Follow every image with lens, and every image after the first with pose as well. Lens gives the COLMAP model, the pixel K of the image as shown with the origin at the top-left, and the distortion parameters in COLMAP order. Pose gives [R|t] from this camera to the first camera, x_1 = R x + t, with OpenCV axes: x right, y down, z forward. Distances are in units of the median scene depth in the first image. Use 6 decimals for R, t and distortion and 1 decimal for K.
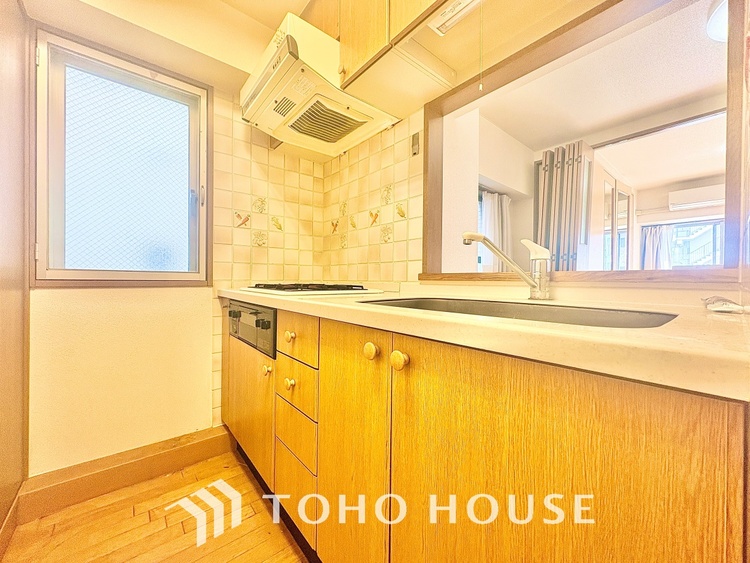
lens RADIAL K [[297.9, 0, 375.0], [0, 297.9, 281.5], [0, 0, 1]] dist [-0.001743, -0.000041]
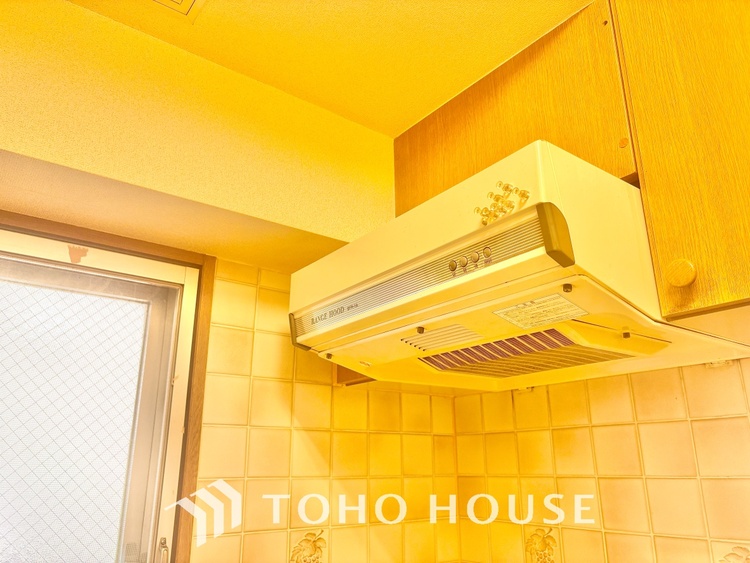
lens RADIAL K [[571.1, 0, 375.0], [0, 571.1, 281.5], [0, 0, 1]] dist [0.020940, -0.036031]
pose [[0.998852, -0.027558, -0.039194, -0.274838], [0.013609, 0.947523, -0.319397, -0.342858], [0.045940, 0.318497, 0.946810, 0.275174]]
